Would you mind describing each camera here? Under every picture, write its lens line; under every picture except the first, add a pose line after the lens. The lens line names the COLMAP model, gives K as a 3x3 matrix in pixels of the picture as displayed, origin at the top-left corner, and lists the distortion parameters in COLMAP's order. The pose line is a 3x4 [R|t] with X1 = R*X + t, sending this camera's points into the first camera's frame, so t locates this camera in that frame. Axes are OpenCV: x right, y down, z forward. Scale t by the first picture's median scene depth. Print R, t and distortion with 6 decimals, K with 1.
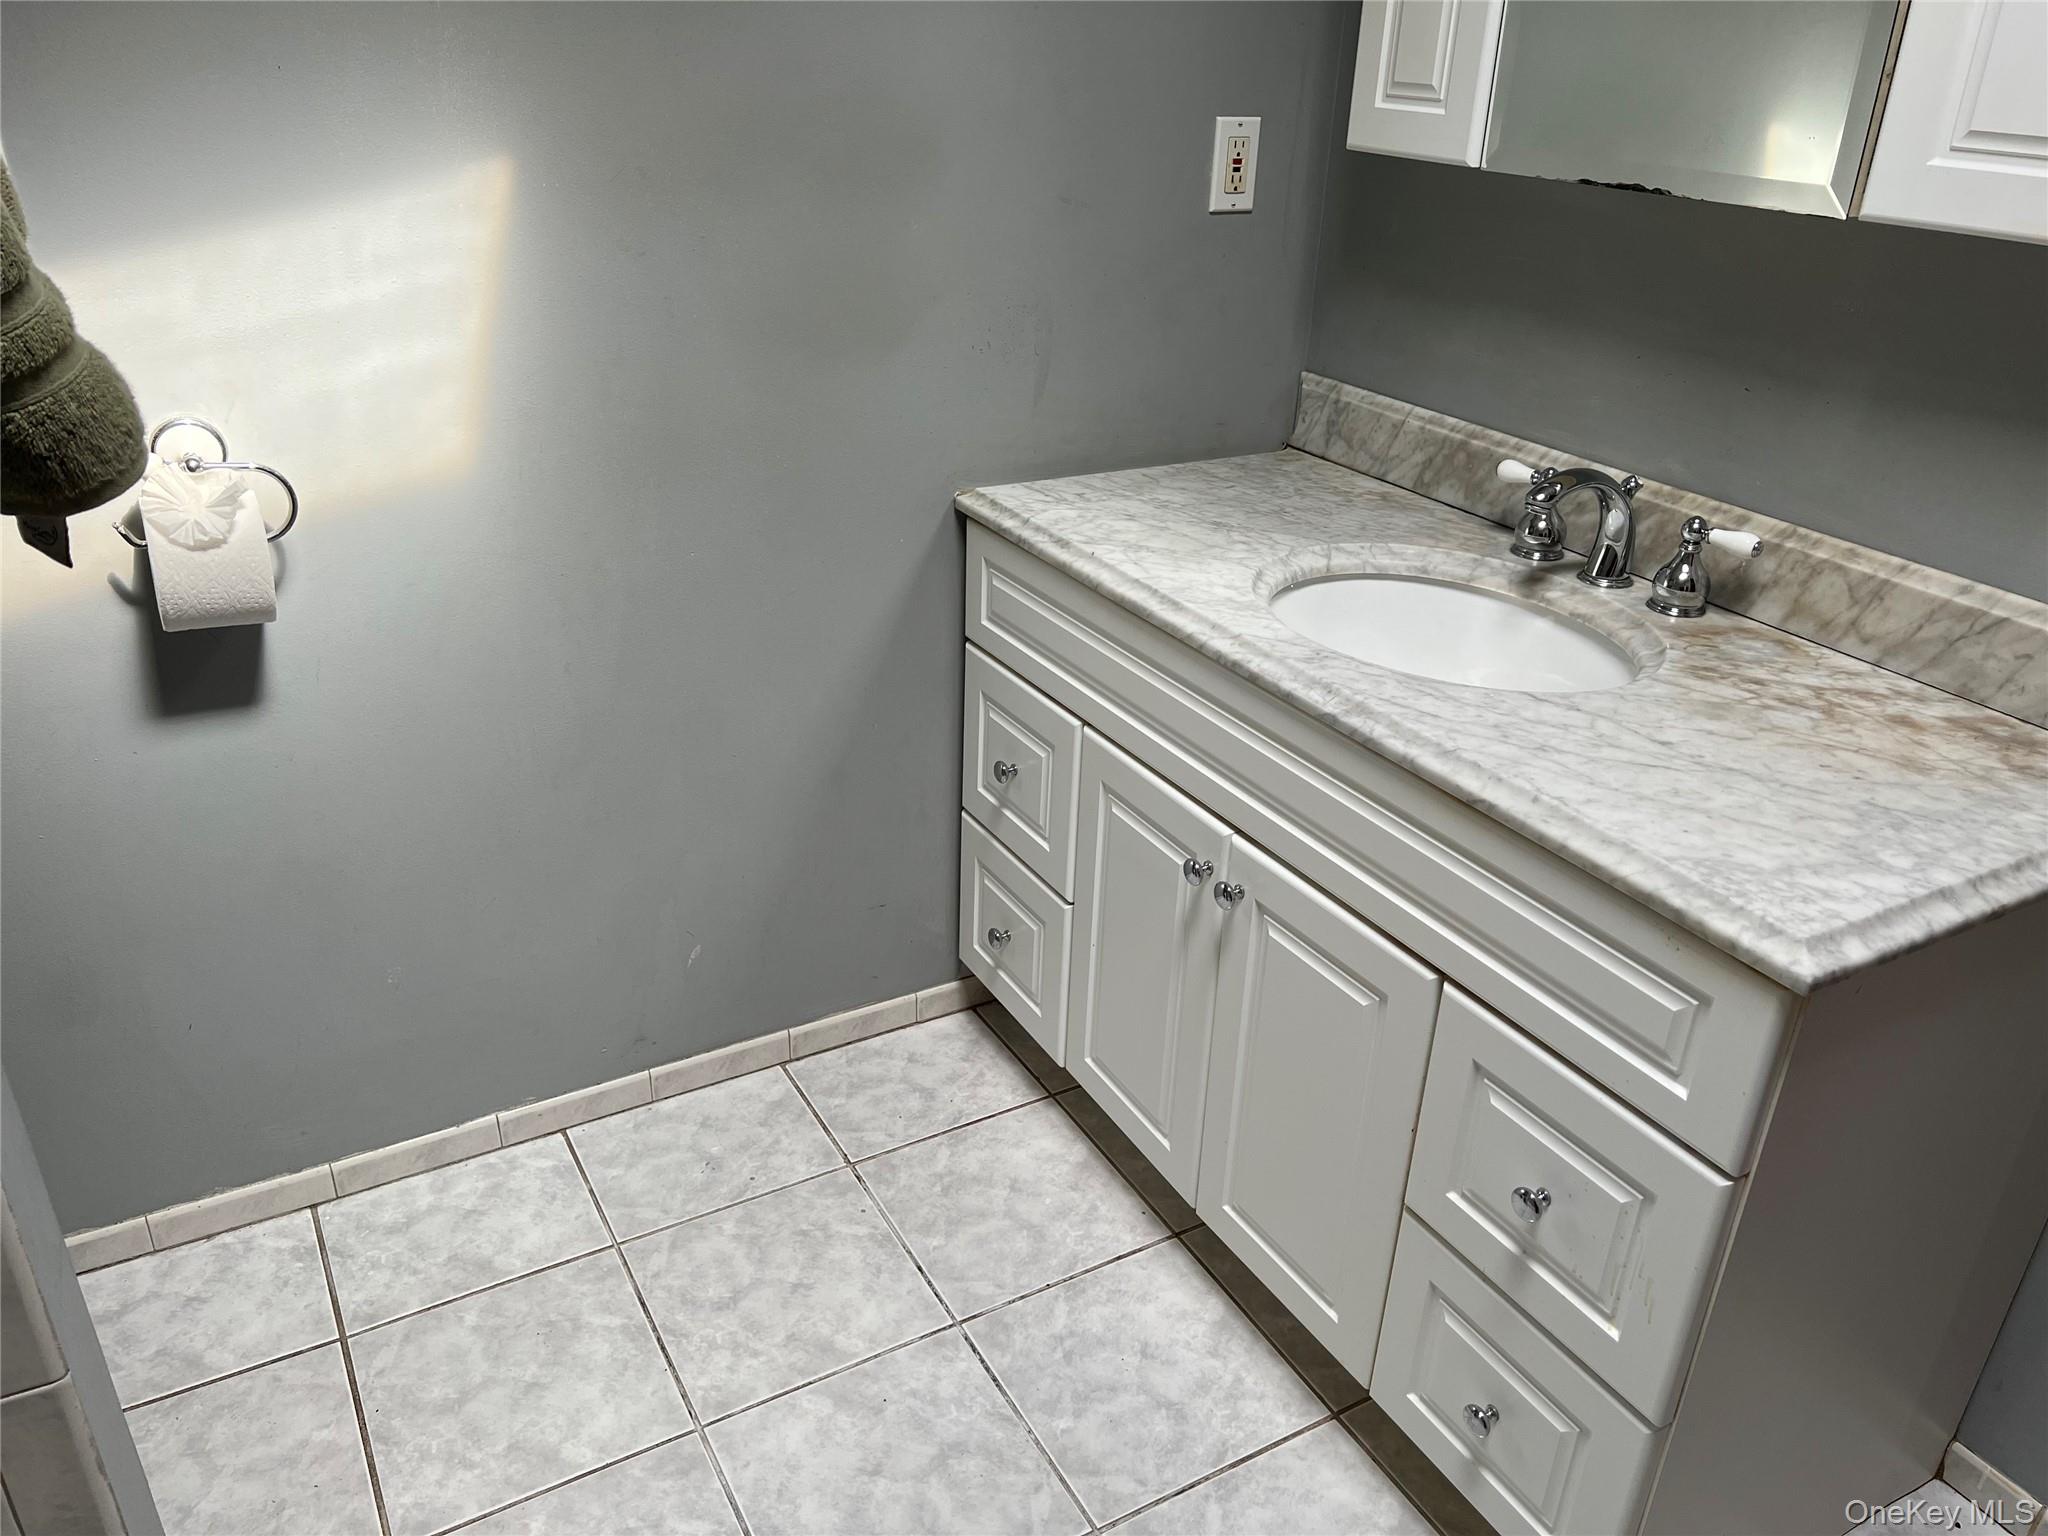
lens RADIAL K [[1521.9, 0, 1030.0], [0, 1521.9, 780.0], [0, 0, 1]] dist [0.013496, -0.001712]
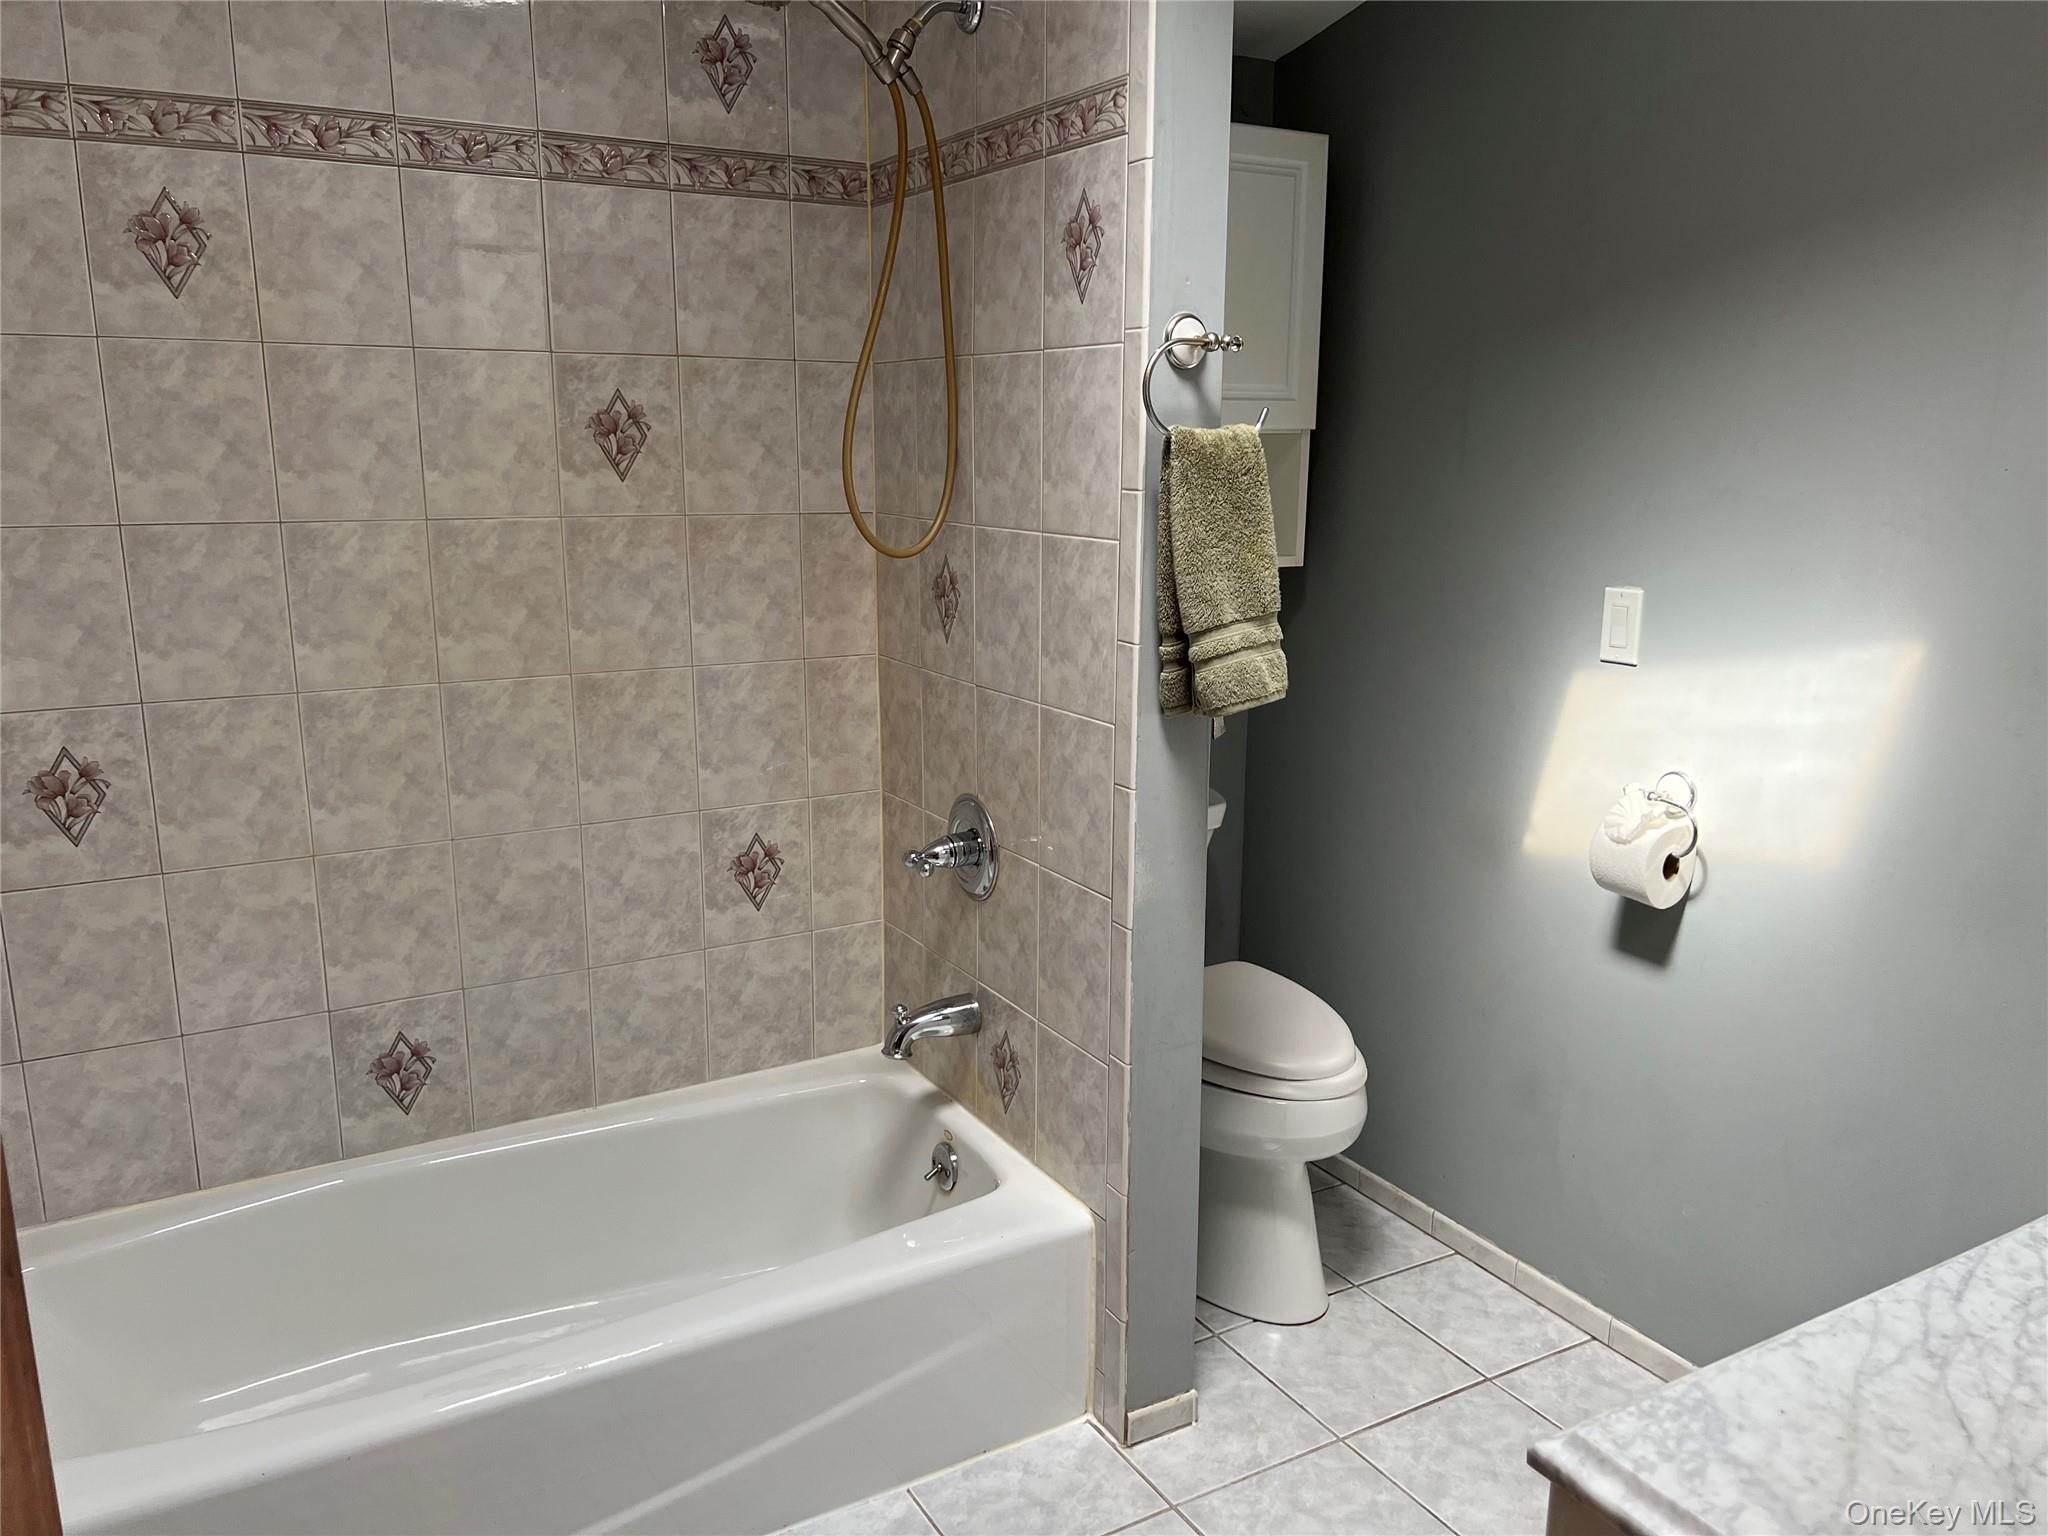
lens RADIAL K [[1521.9, 0, 1027.4], [0, 1521.9, 767.5], [0, 0, 1]] dist [0.013496, -0.001712]
pose [[0.002494, 0.176250, -0.984342, 0.936725], [-0.452179, 0.878162, 0.156093, -0.178393], [0.891924, 0.444710, 0.081886, 0.277348]]
